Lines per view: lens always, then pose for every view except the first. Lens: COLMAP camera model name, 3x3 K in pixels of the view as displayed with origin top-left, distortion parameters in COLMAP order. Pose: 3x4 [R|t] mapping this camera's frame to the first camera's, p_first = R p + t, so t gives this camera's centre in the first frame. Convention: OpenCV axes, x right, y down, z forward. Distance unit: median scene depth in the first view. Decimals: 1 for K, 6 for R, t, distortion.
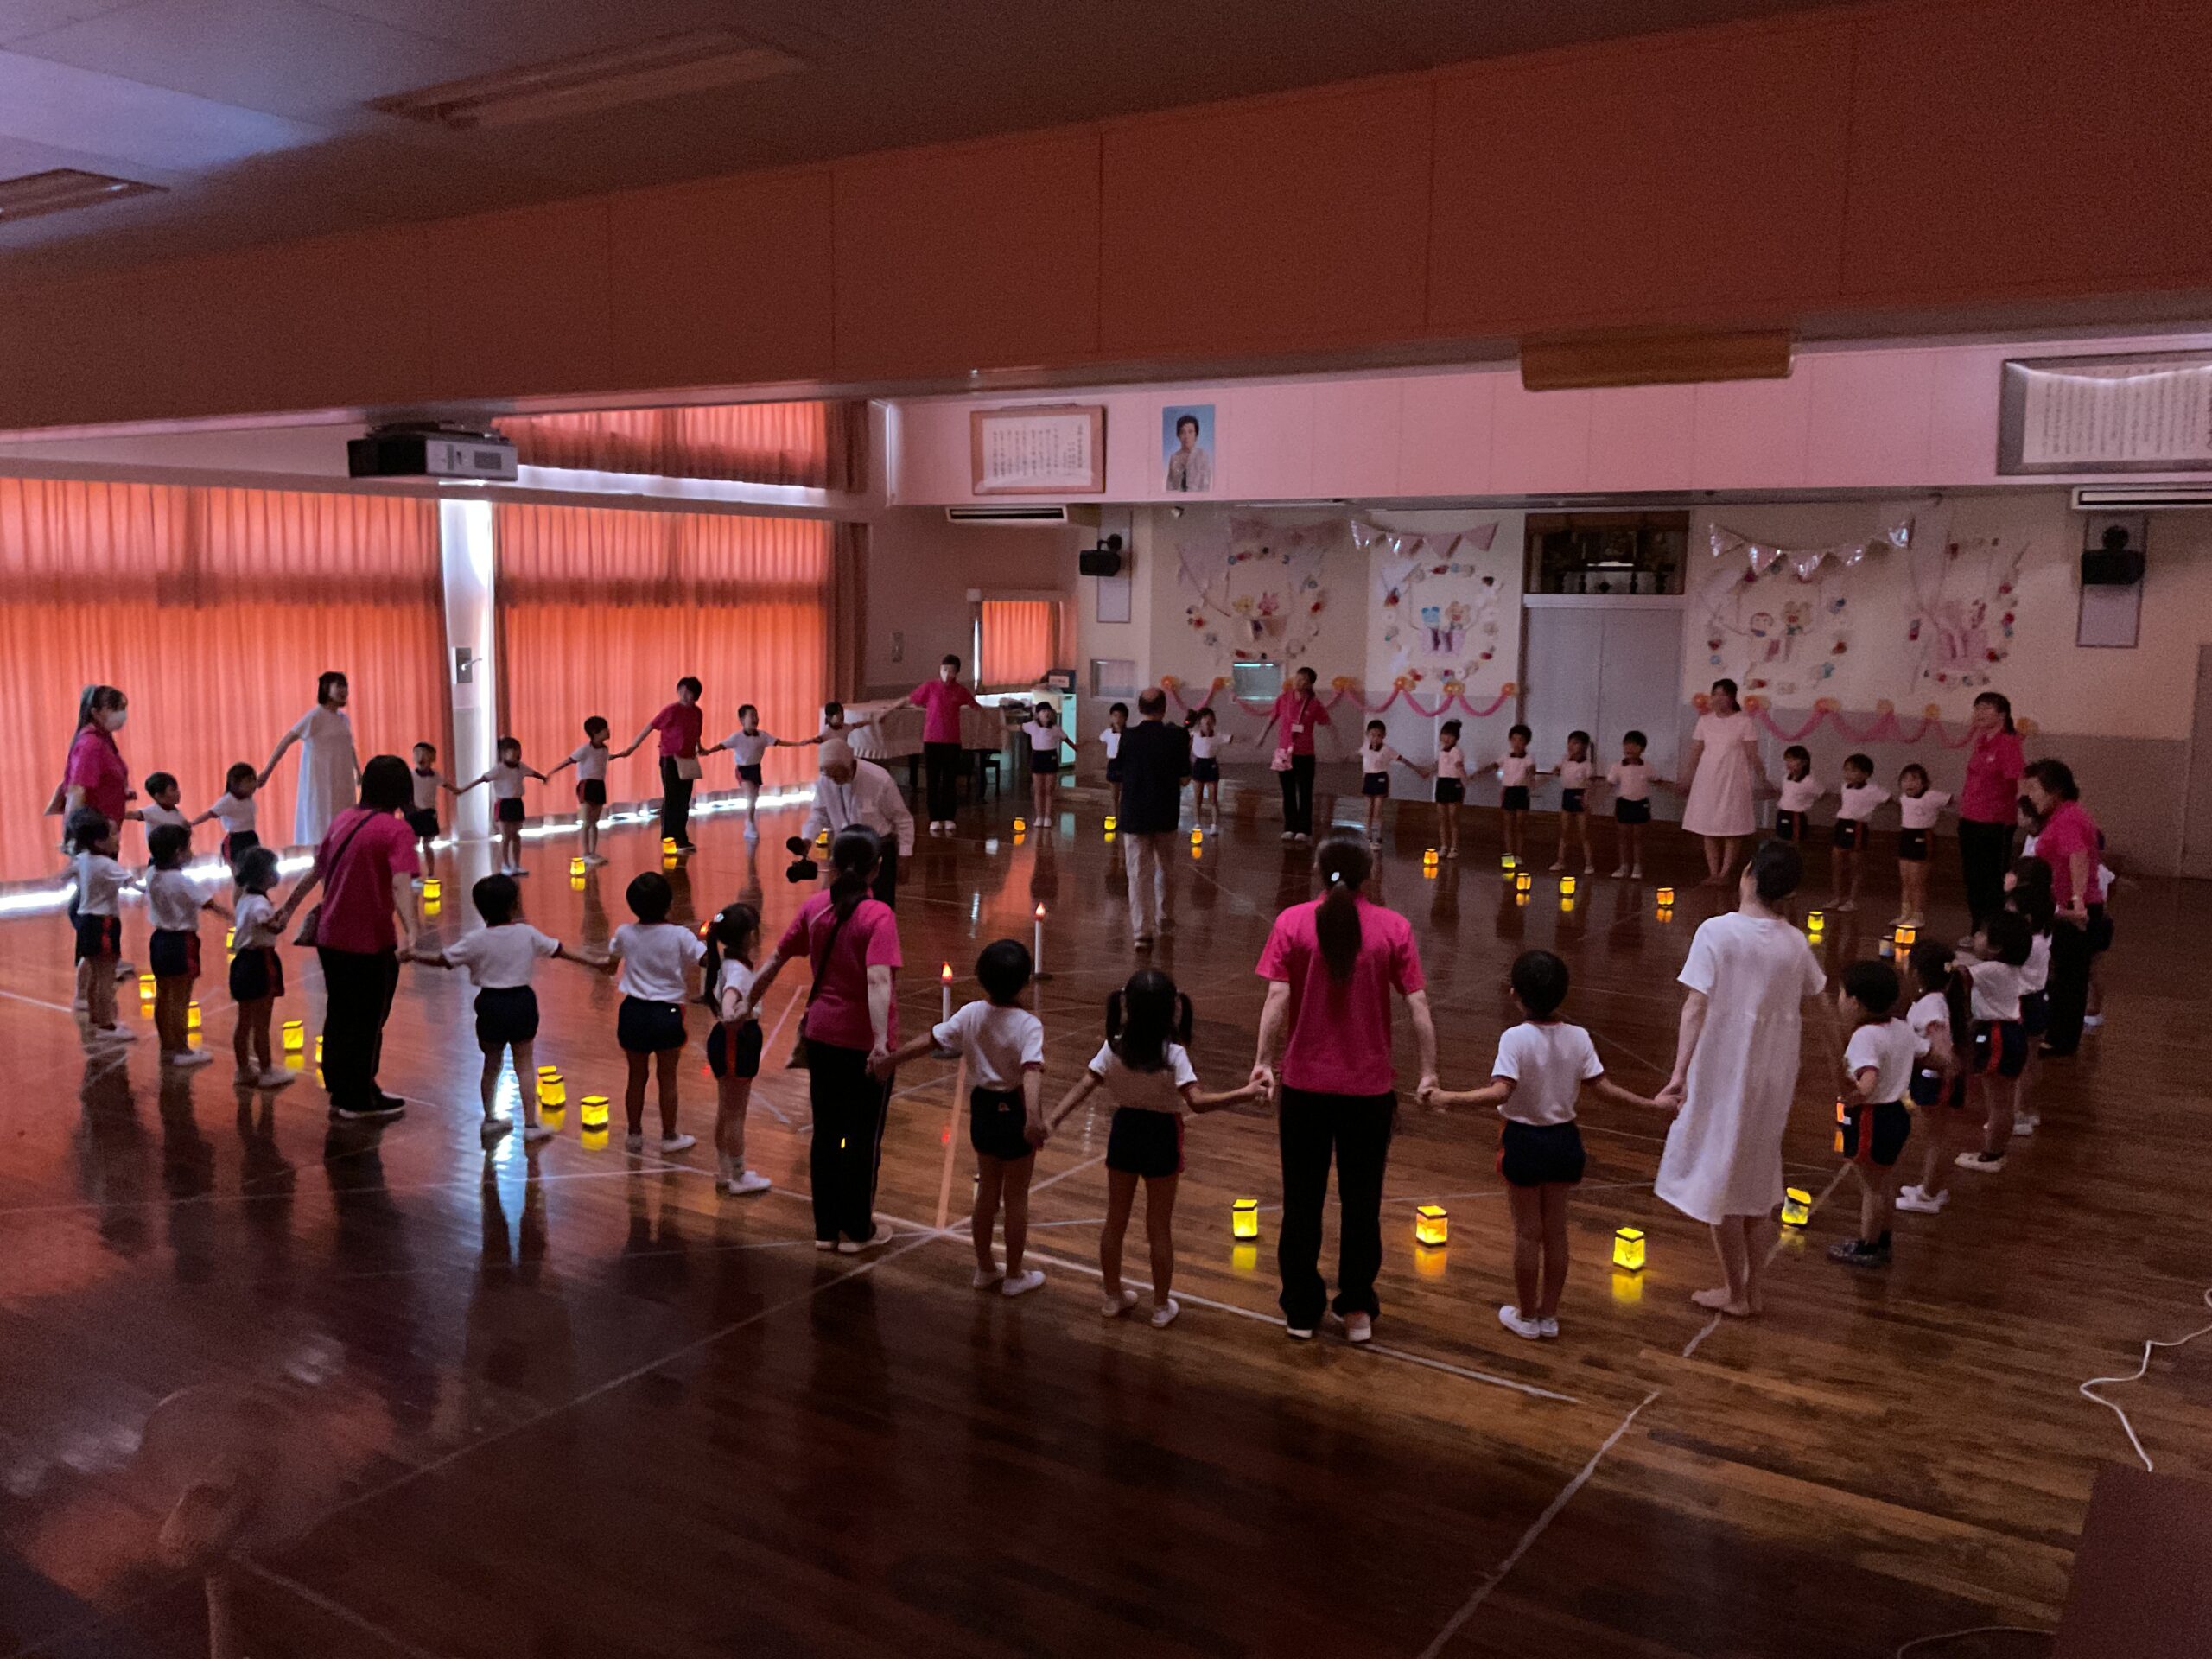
lens RADIAL K [[1810.3, 0, 1096.2], [0, 1810.3, 825.7], [0, 0, 1]] dist [0.058872, -0.121003]
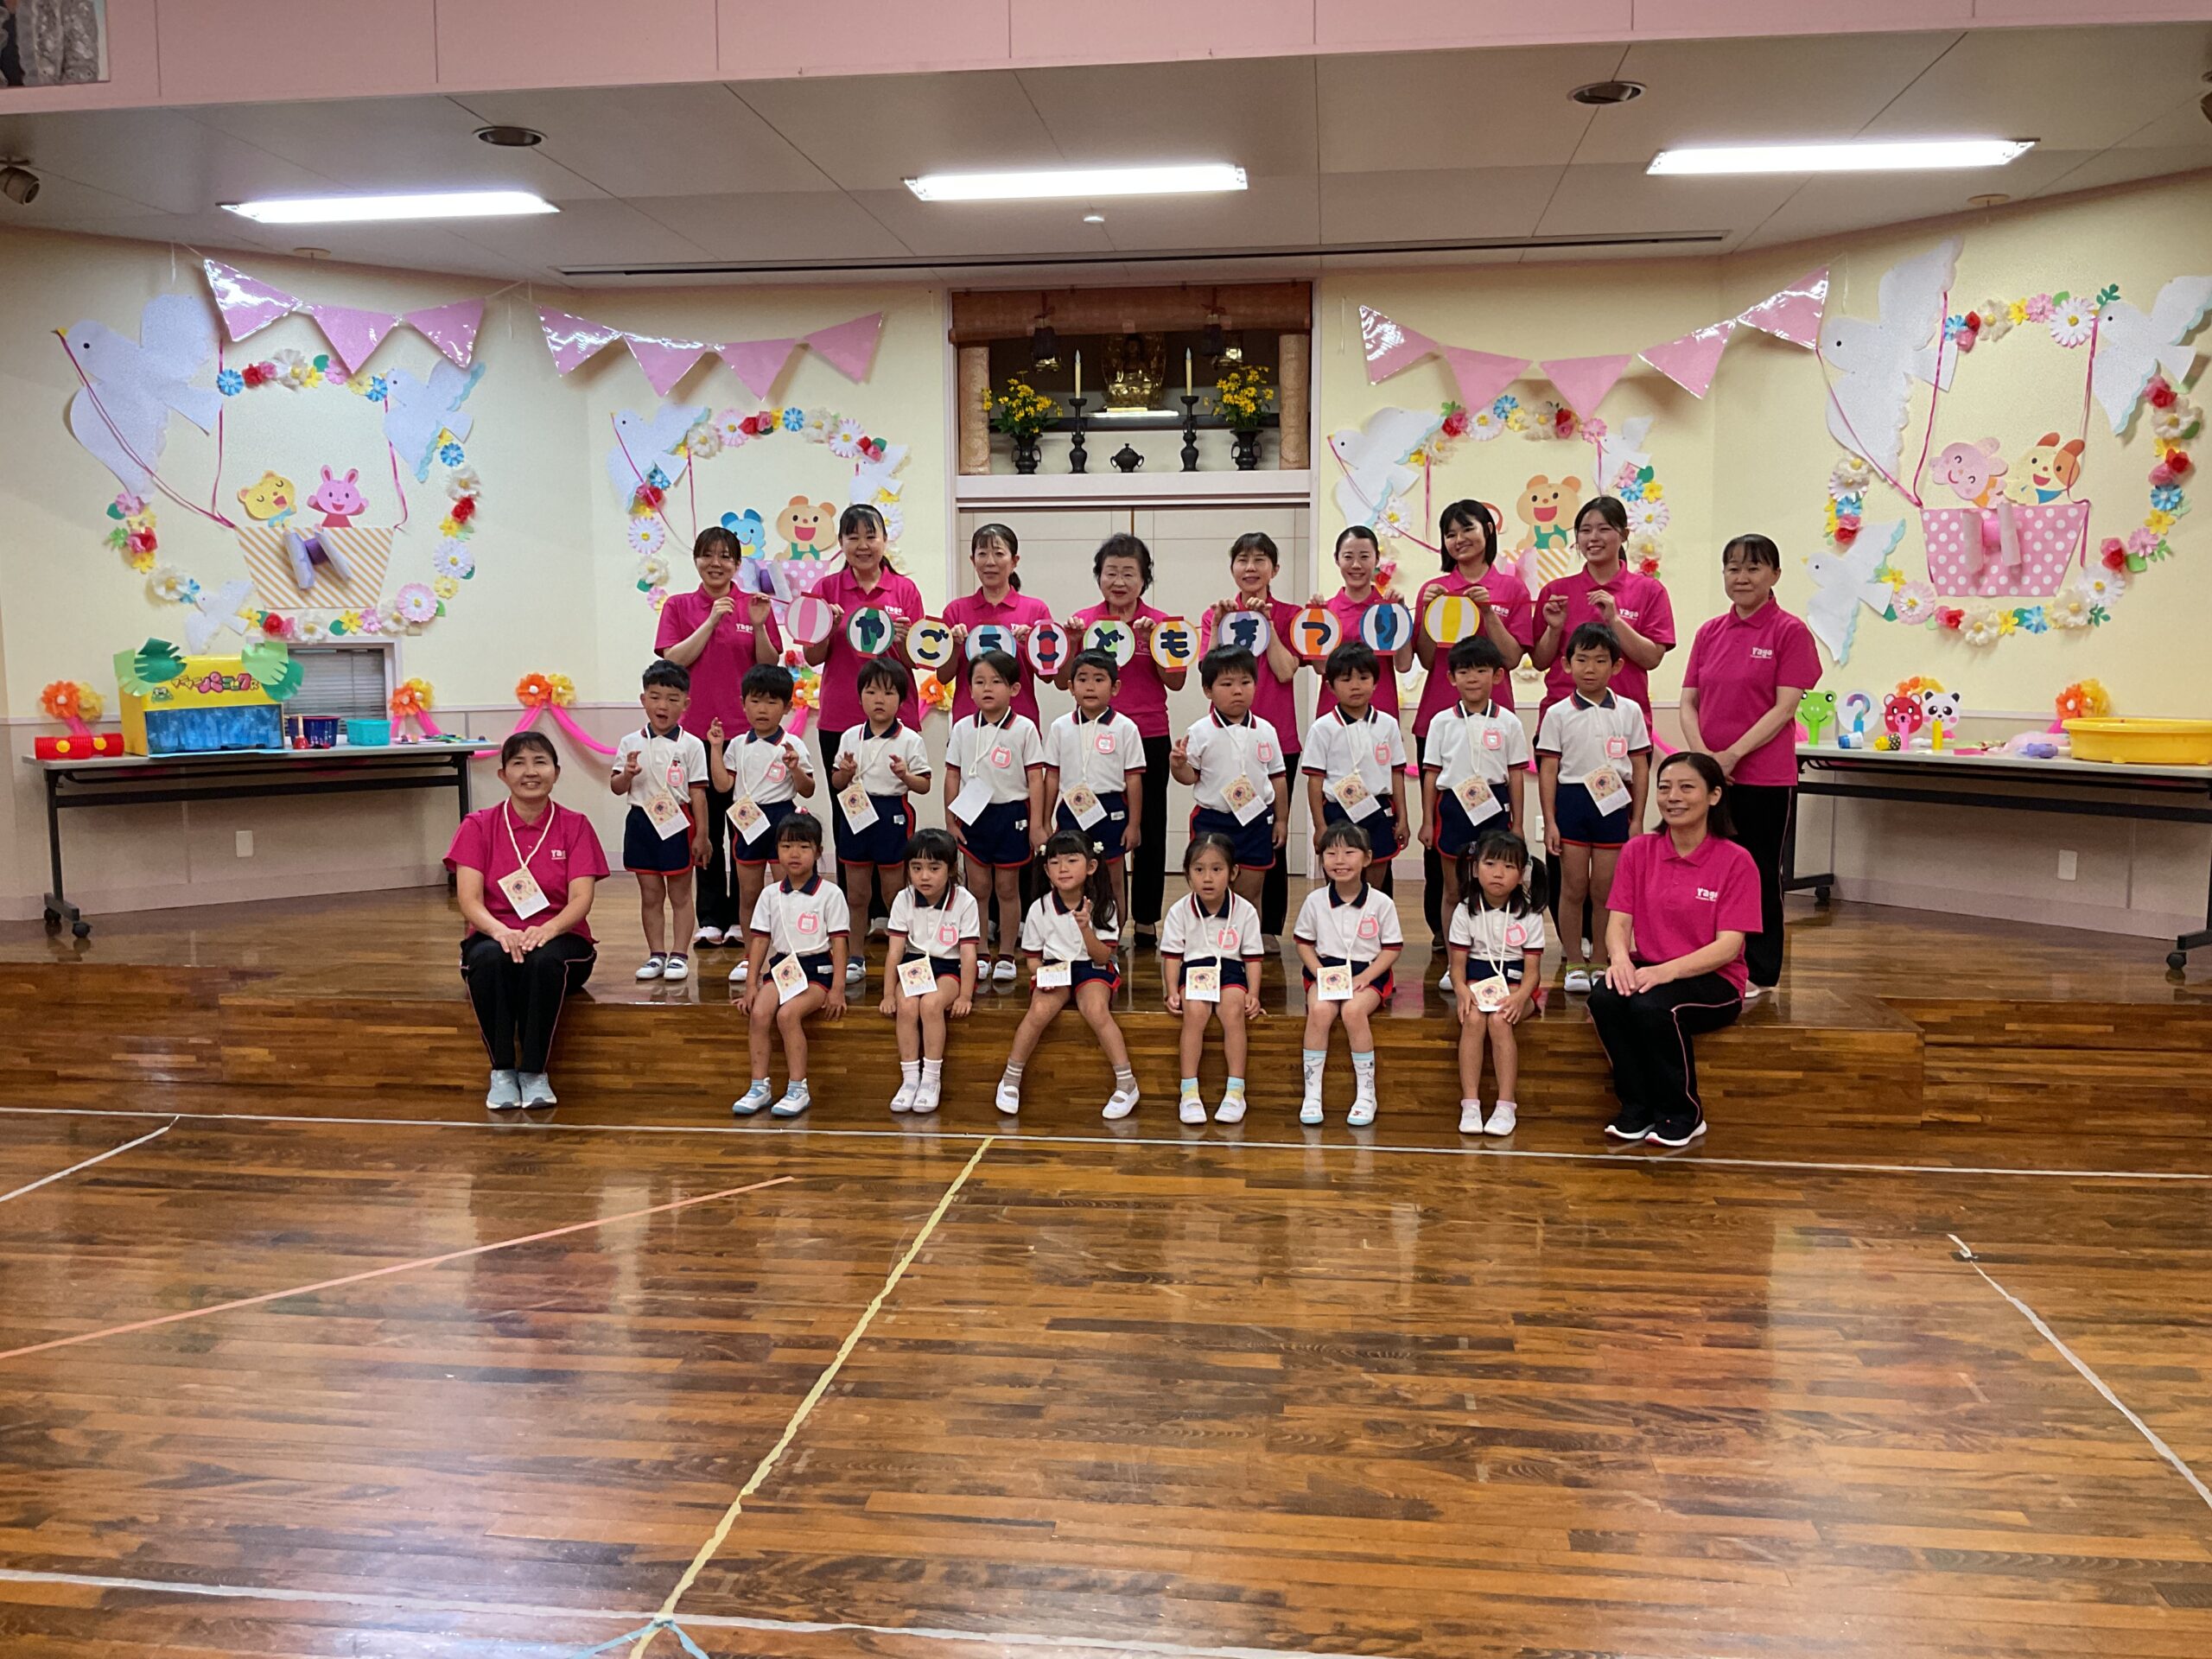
lens RADIAL K [[1810.3, 0, 1098.6], [0, 1810.3, 832.7], [0, 0, 1]] dist [0.058872, -0.121003]
pose [[0.894833, -0.065939, 0.441504, 0.070281], [0.074846, 0.997191, -0.002764, -0.039842], [-0.440082, 0.035518, 0.897255, 0.638068]]
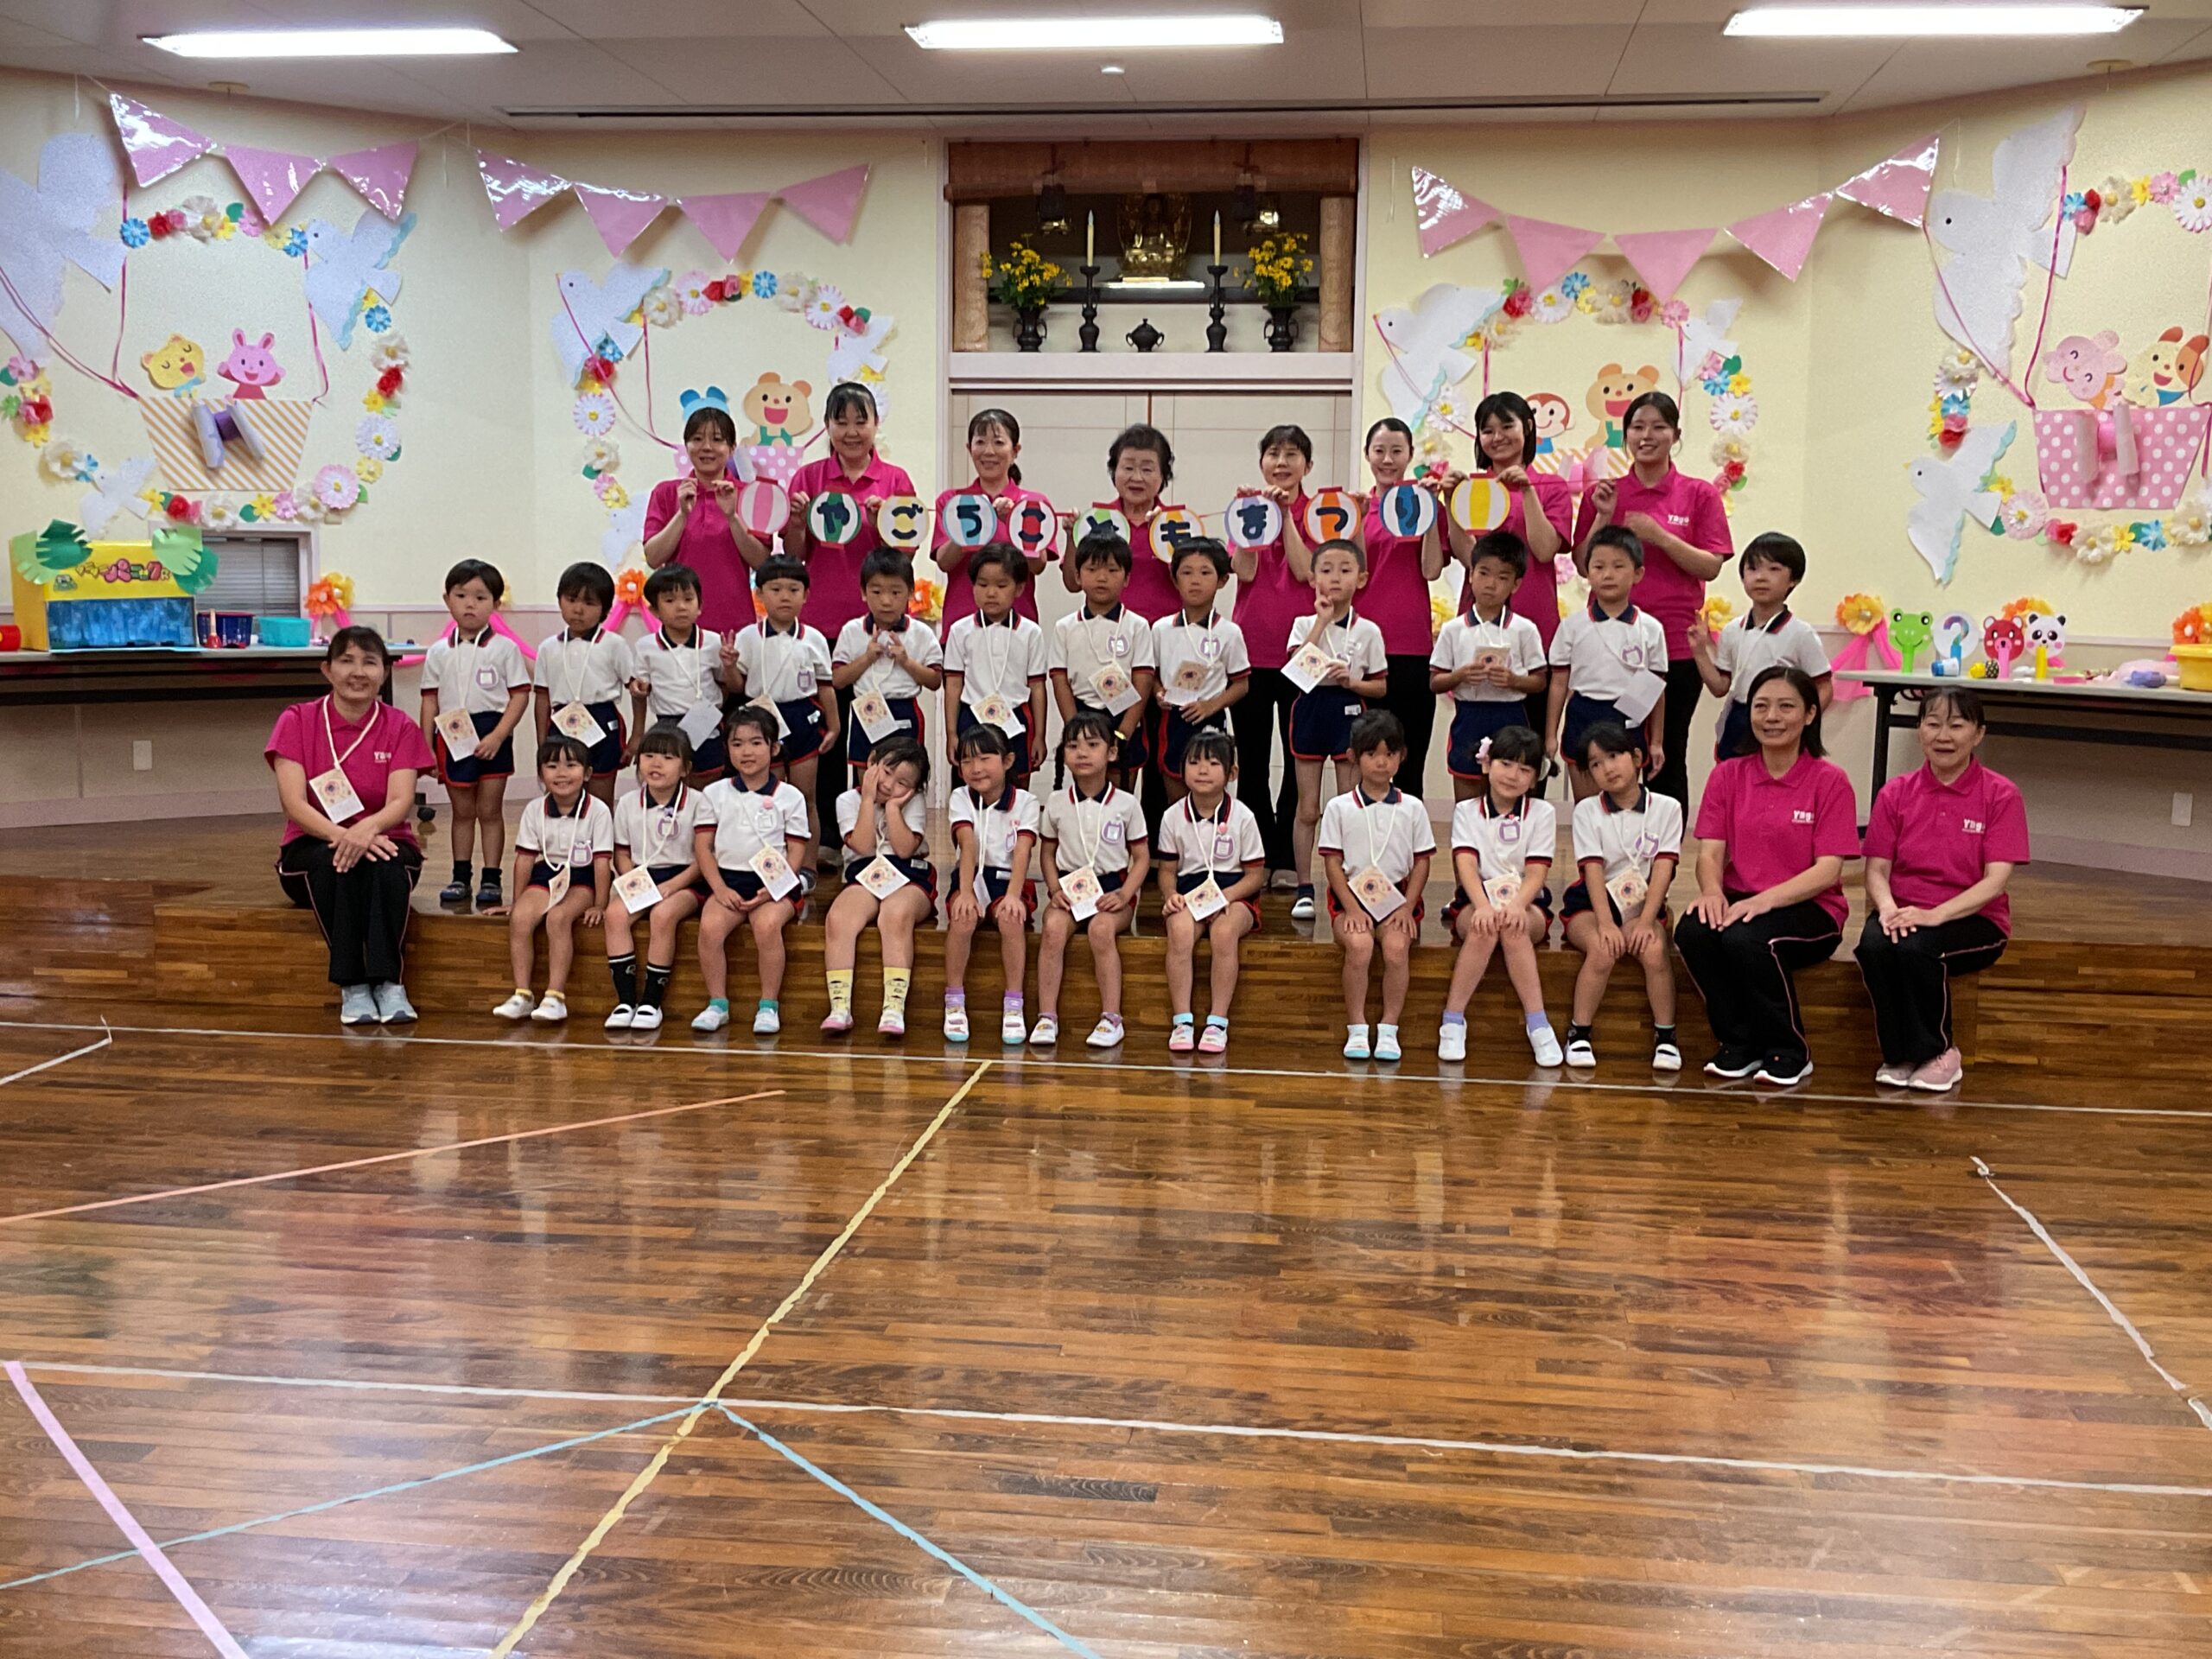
lens RADIAL K [[2347.5, 0, 1098.5], [0, 2347.5, 832.1], [0, 0, 1]] dist [0.029229, 0.000000]
pose [[0.895924, -0.055522, 0.440725, 0.039314], [0.057593, 0.998302, 0.008688, -0.029827], [-0.440459, 0.017599, 0.897600, 0.579630]]
